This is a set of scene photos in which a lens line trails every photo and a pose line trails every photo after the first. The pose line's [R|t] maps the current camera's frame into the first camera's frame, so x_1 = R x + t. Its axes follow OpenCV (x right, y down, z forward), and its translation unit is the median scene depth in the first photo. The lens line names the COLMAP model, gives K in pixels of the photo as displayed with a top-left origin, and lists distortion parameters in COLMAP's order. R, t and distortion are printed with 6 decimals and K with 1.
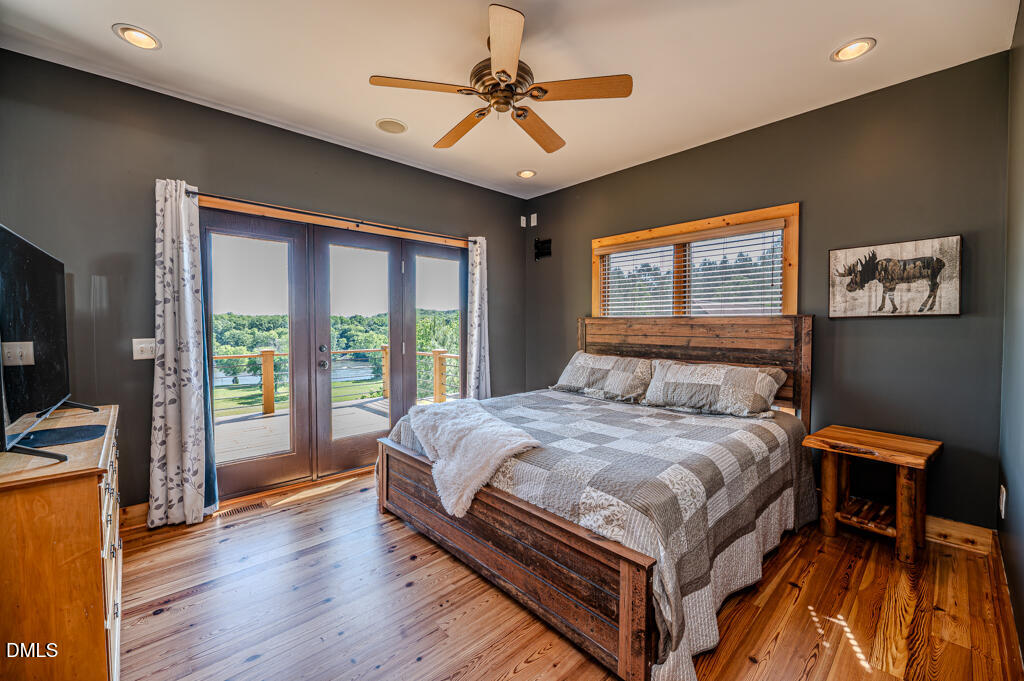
lens RADIAL K [[413.1, 0, 510.4], [0, 413.1, 336.1], [0, 0, 1]] dist [-0.000097, -0.004222]
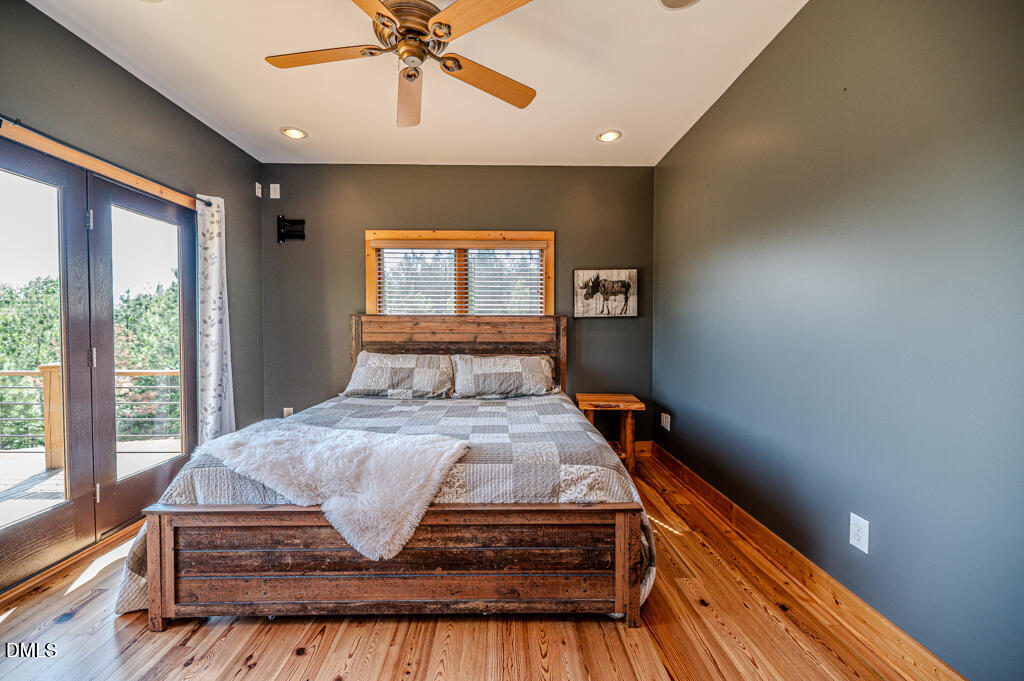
lens RADIAL K [[413.1, 0, 510.7], [0, 413.1, 339.1], [0, 0, 1]] dist [-0.000097, -0.004222]
pose [[0.661065, -0.016596, 0.750145, -0.419539], [0.020454, 0.999782, 0.004094, 0.017806], [-0.750050, 0.012637, 0.661261, 0.230109]]
